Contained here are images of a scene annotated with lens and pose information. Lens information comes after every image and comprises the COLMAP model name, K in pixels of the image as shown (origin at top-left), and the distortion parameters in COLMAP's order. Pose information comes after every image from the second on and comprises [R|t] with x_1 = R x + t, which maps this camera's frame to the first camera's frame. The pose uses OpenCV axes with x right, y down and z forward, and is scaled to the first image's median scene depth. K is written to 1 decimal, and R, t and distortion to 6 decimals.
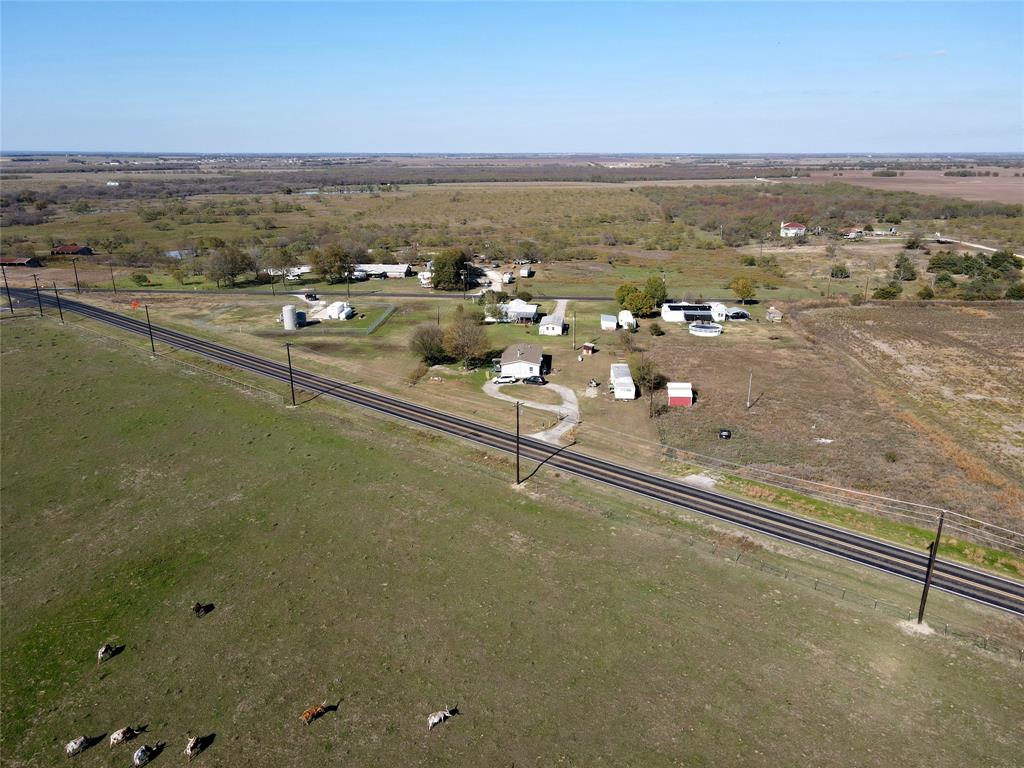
lens RADIAL K [[757.6, 0, 499.2], [0, 757.6, 379.4], [0, 0, 1]] dist [-0.001084, 0.019789]
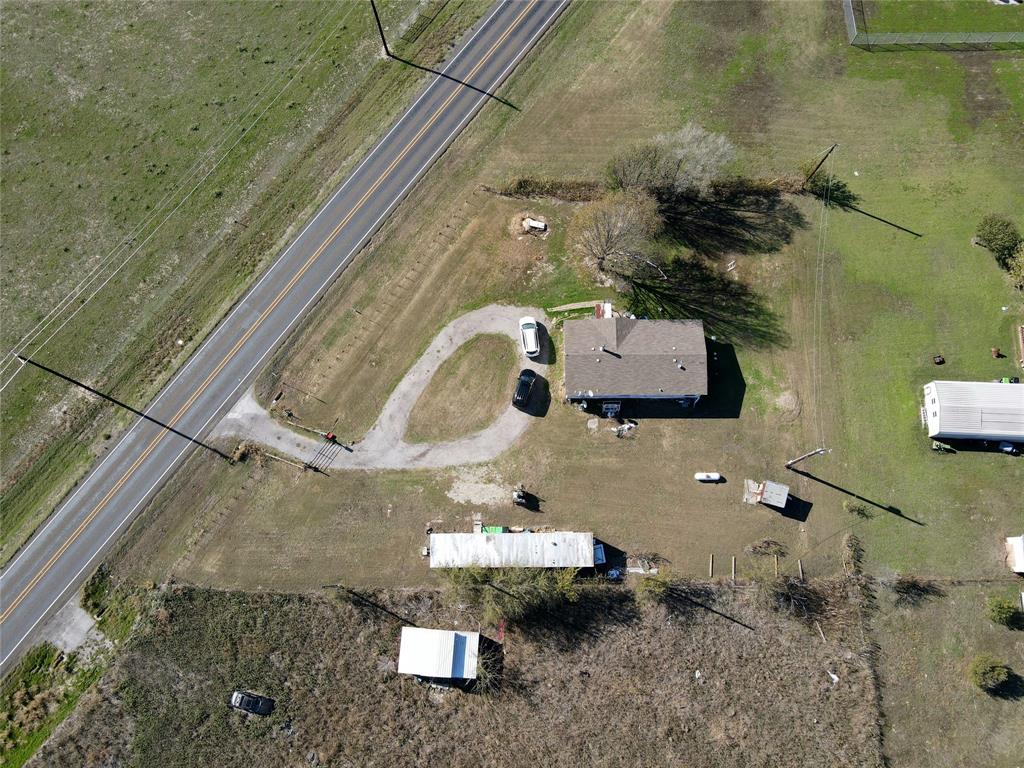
lens RADIAL K [[757.6, 0, 510.4], [0, 757.6, 389.3], [0, 0, 1]] dist [-0.001084, 0.019789]
pose [[0.085064, 0.964081, -0.251620, 0.137587], [-0.274471, 0.265437, 0.924234, -0.375788], [0.957826, -0.009557, 0.287191, 0.625945]]
